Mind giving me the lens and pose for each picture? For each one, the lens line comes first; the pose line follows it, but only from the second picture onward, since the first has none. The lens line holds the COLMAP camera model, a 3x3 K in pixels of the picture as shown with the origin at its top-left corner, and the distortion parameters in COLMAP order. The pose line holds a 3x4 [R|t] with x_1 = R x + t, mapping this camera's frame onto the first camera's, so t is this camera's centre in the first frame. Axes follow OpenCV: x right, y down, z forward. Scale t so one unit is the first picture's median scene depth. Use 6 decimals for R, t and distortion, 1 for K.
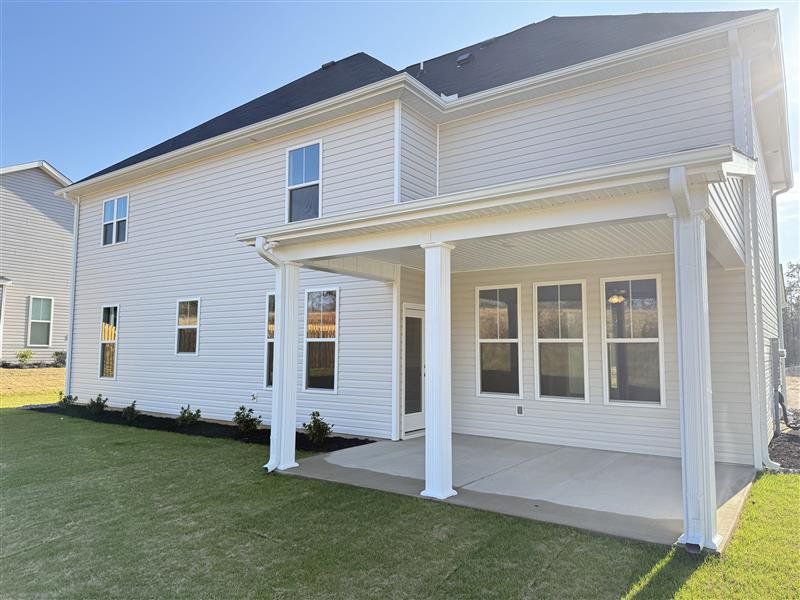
lens RADIAL K [[564.9, 0, 399.0], [0, 564.9, 302.5], [0, 0, 1]] dist [0.073977, -0.086348]
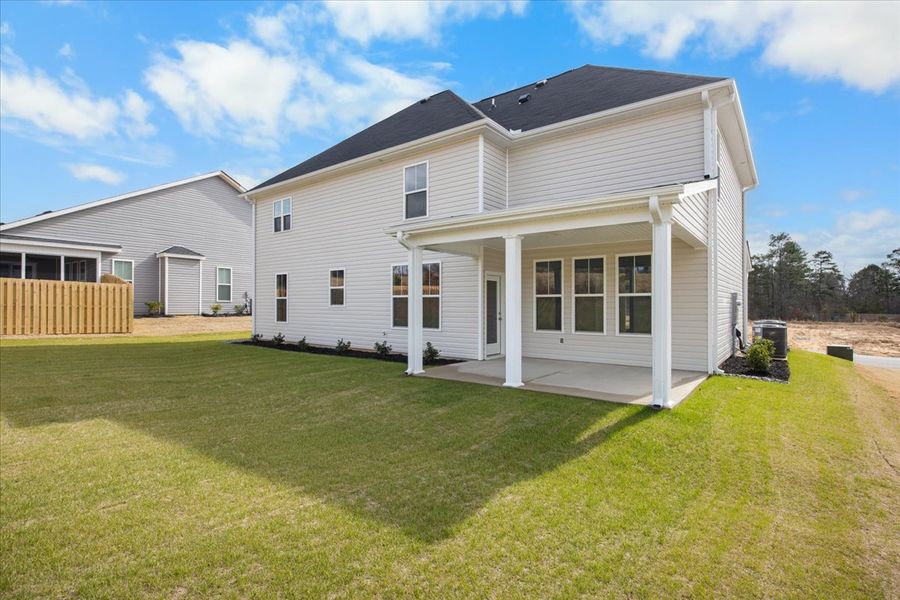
lens RADIAL K [[436.2, 0, 448.8], [0, 436.2, 301.9], [0, 0, 1]] dist [-0.019248, 0.000210]
pose [[0.999062, -0.004522, -0.043069, -0.039549], [0.007823, 0.997018, 0.076772, -0.007601], [0.042594, -0.077037, 0.996118, -0.169461]]
